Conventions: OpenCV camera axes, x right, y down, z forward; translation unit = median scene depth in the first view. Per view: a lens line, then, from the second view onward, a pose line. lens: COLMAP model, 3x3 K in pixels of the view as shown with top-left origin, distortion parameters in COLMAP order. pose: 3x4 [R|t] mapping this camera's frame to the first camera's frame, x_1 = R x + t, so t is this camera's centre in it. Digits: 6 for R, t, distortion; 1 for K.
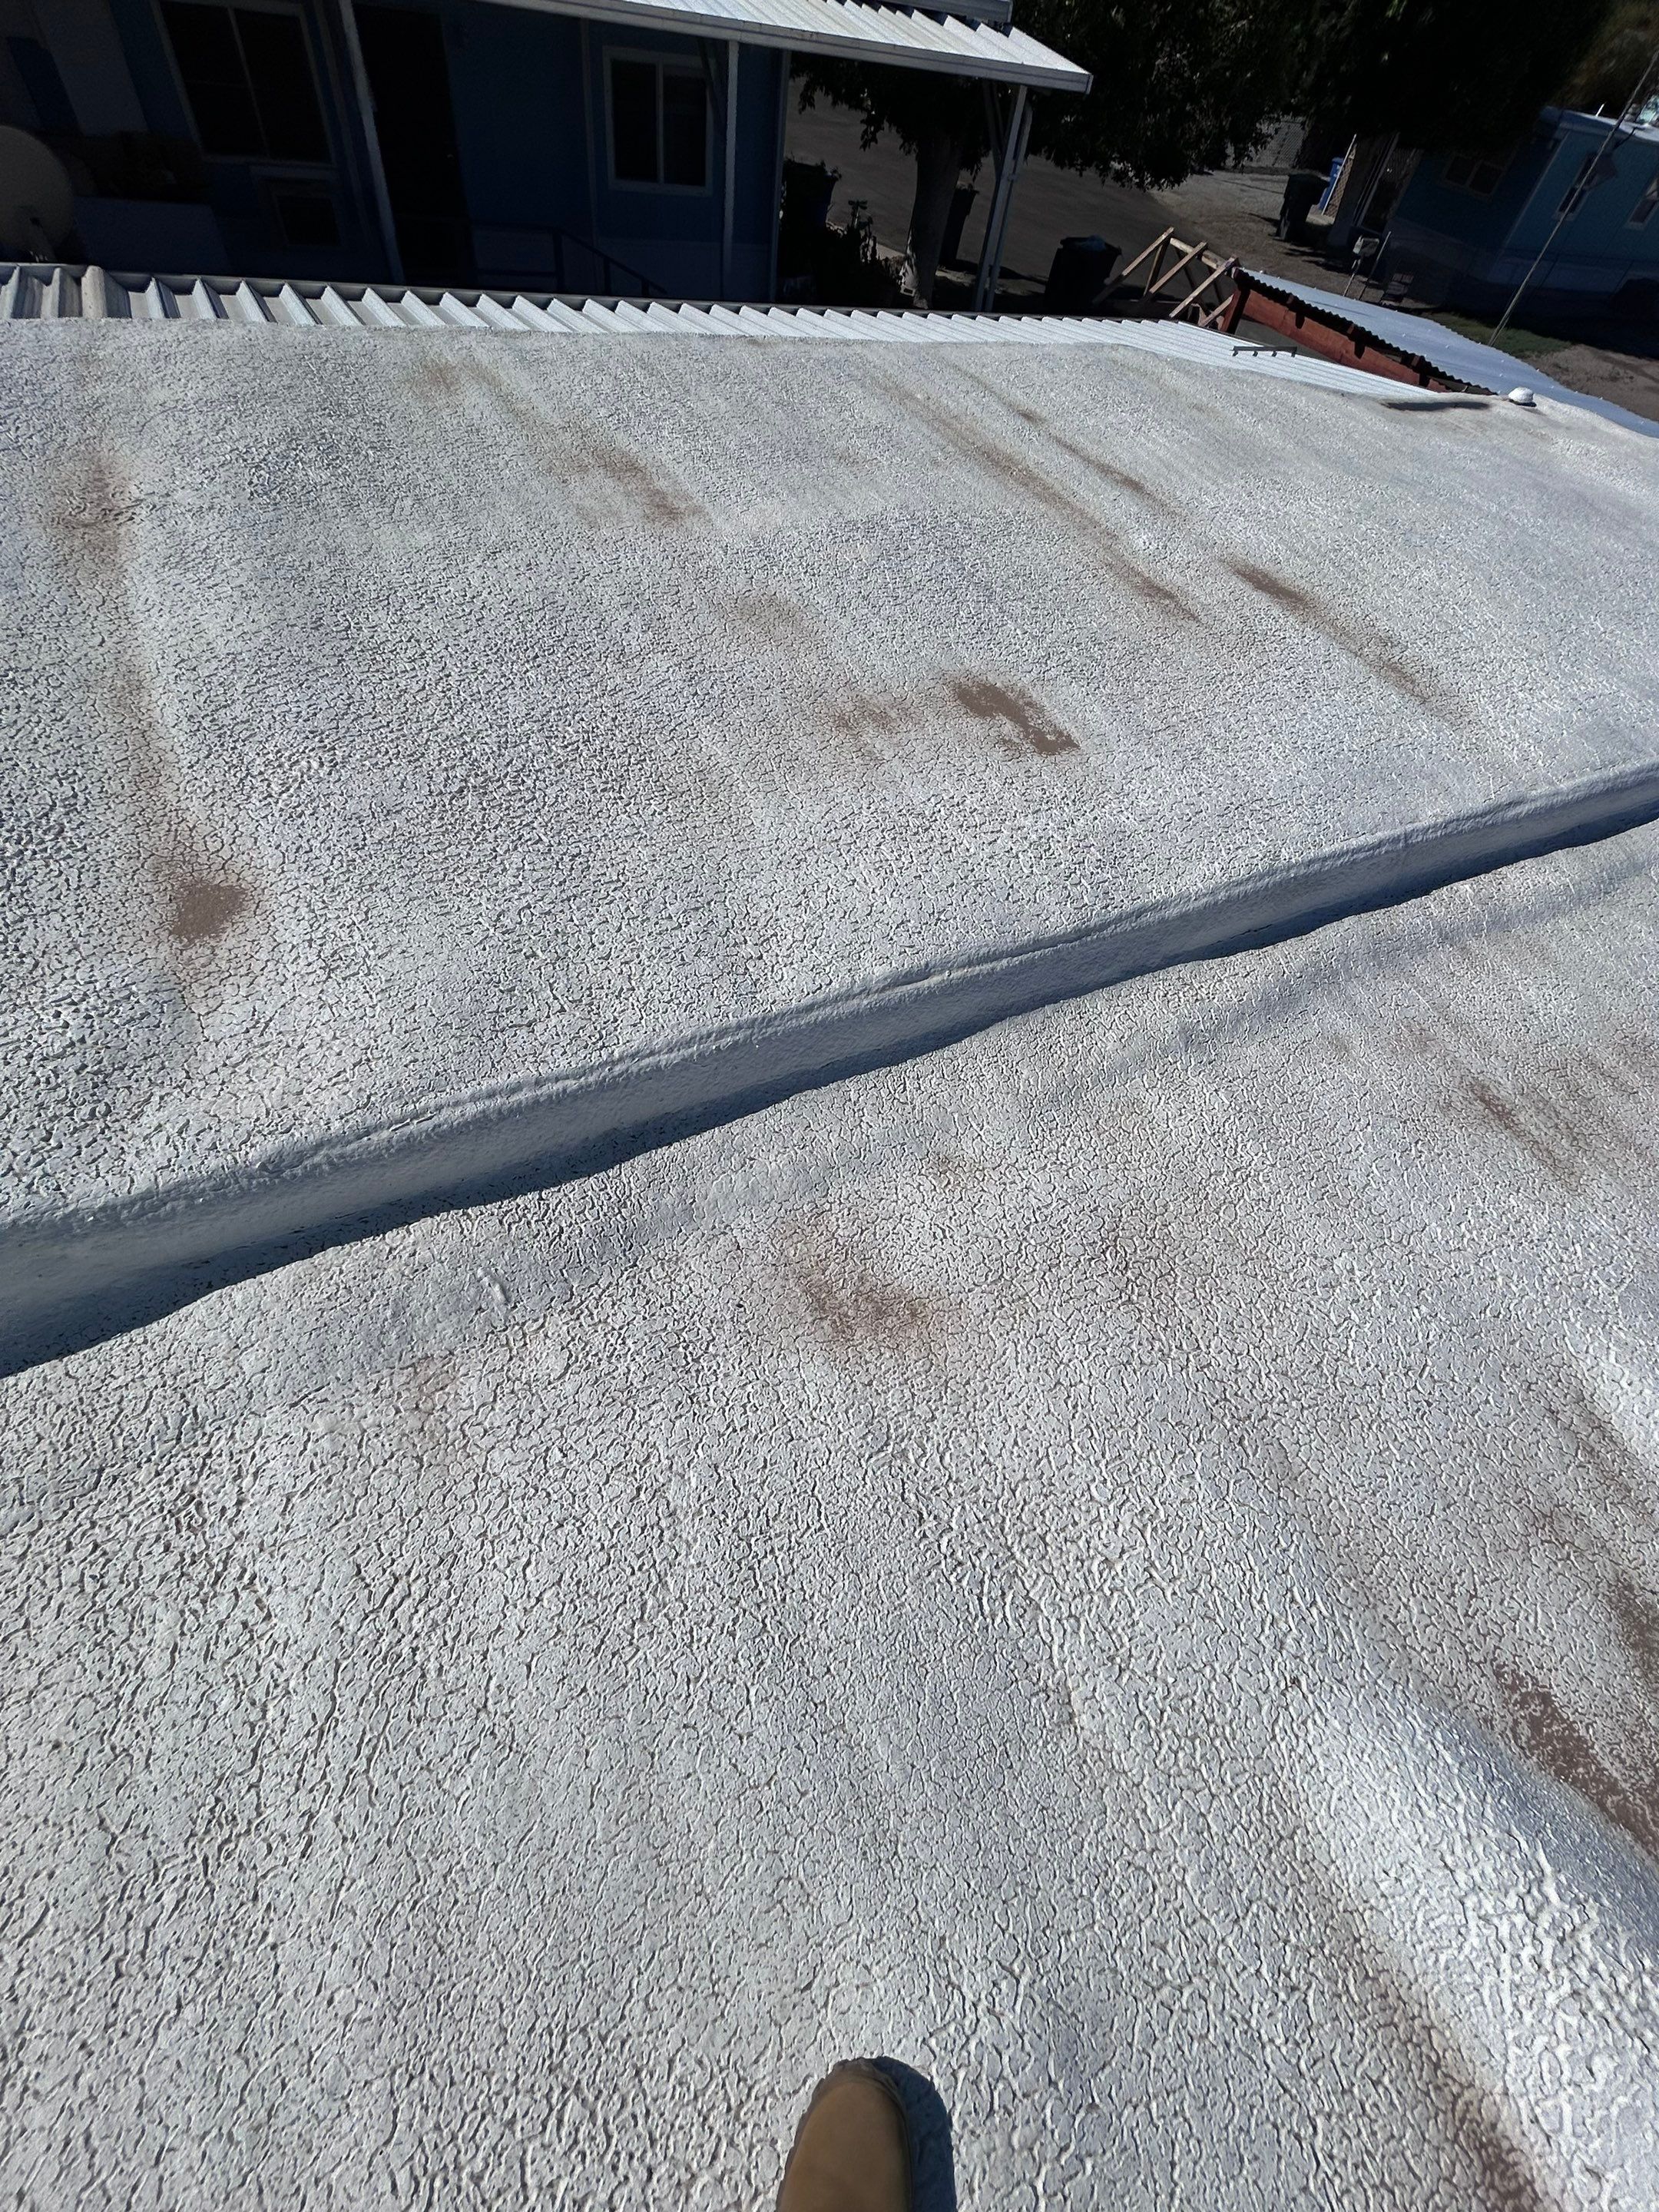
lens RADIAL K [[890.5, 0, 829.5], [0, 890.5, 1106.0], [0, 0, 1]] dist [0.000553, -0.000522]
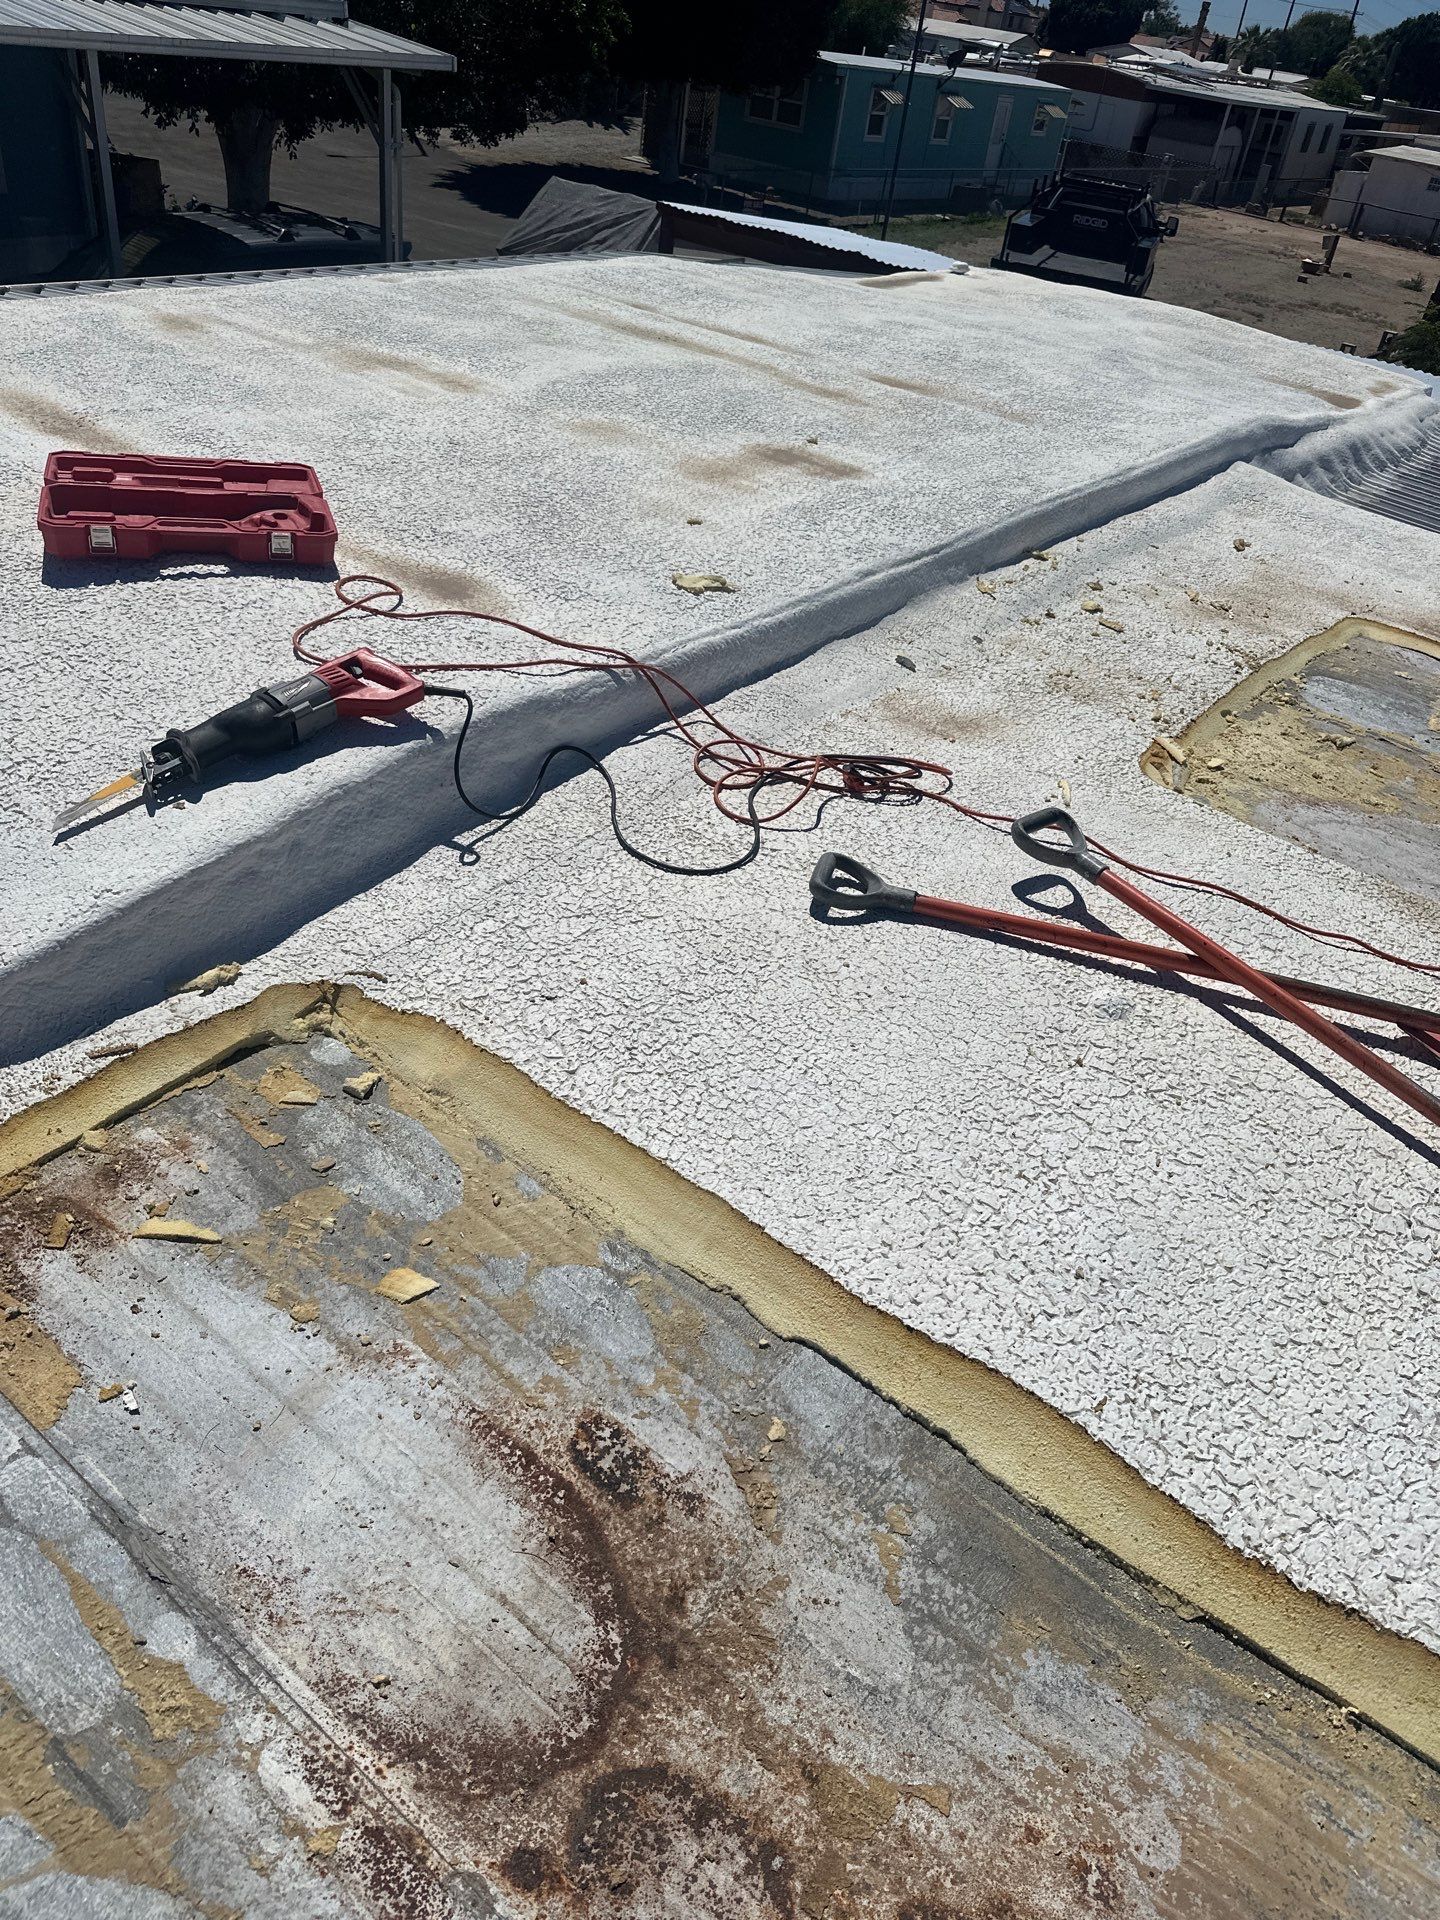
lens RADIAL K [[1330.1, 0, 709.5], [0, 1330.1, 969.2], [0, 0, 1]] dist [0.015357, -0.023822]
pose [[0.908199, -0.268436, 0.321119, -0.184669], [0.339581, 0.921097, -0.190434, 0.141144], [-0.244663, 0.281998, 0.927694, -0.143940]]
